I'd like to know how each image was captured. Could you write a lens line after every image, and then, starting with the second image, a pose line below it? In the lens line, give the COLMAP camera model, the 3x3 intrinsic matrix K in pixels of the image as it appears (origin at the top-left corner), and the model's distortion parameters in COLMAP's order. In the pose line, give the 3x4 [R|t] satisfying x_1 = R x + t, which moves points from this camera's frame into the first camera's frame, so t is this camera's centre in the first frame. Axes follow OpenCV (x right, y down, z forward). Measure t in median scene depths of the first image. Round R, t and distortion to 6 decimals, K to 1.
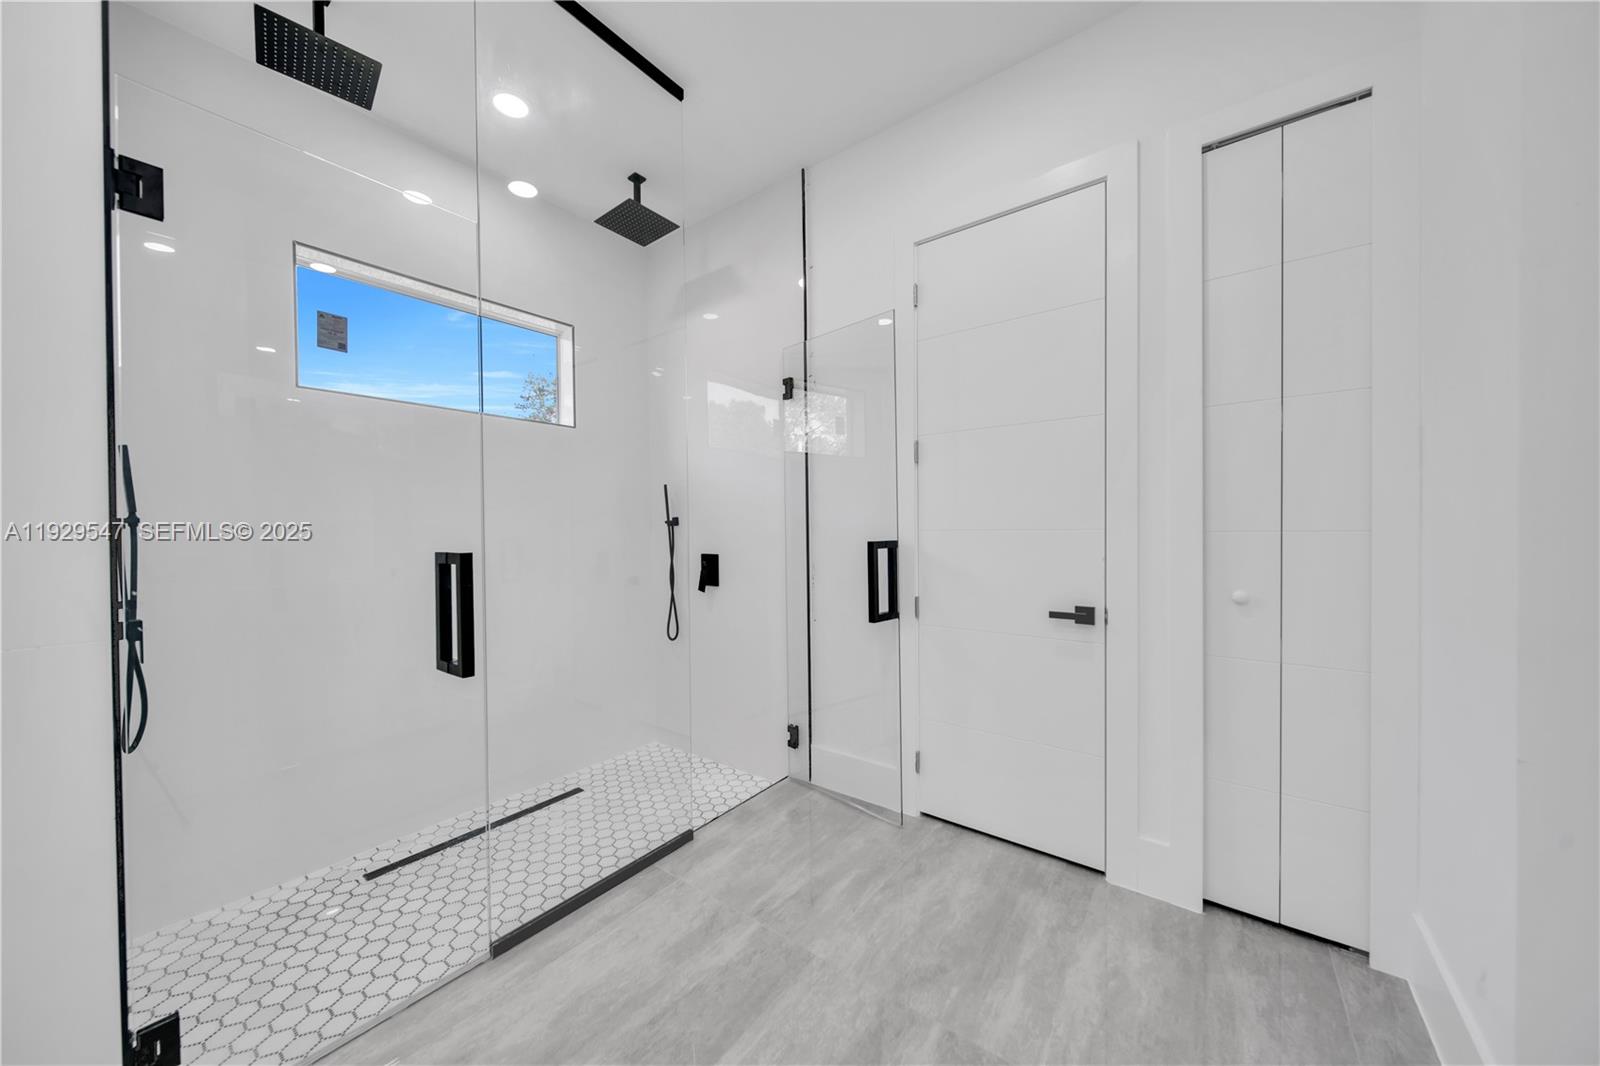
lens RADIAL K [[553.0, 0, 792.9], [0, 553.0, 528.7], [0, 0, 1]] dist [-0.001131, -0.000701]
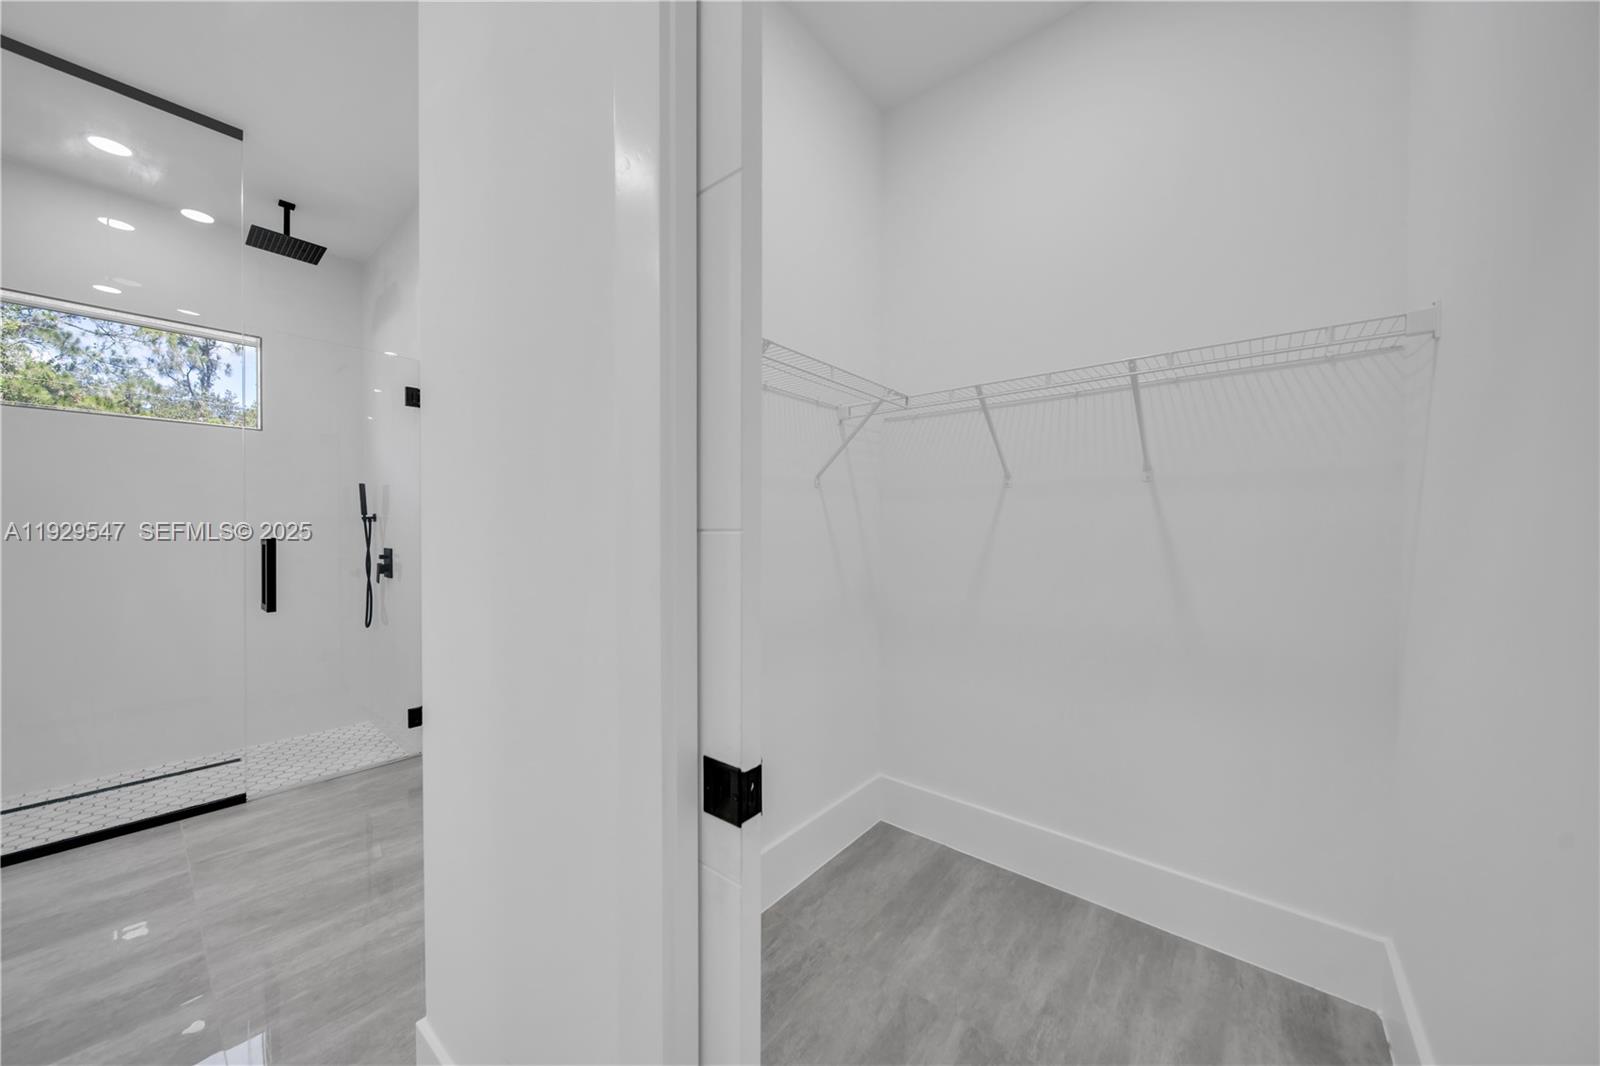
lens RADIAL K [[553.0, 0, 804.4], [0, 553.0, 534.6], [0, 0, 1]] dist [-0.001131, -0.000701]
pose [[0.999147, 0.018760, -0.036792, 0.934374], [-0.018162, 0.999699, 0.016515, -0.023371], [0.037091, -0.015833, 0.999186, -0.070372]]
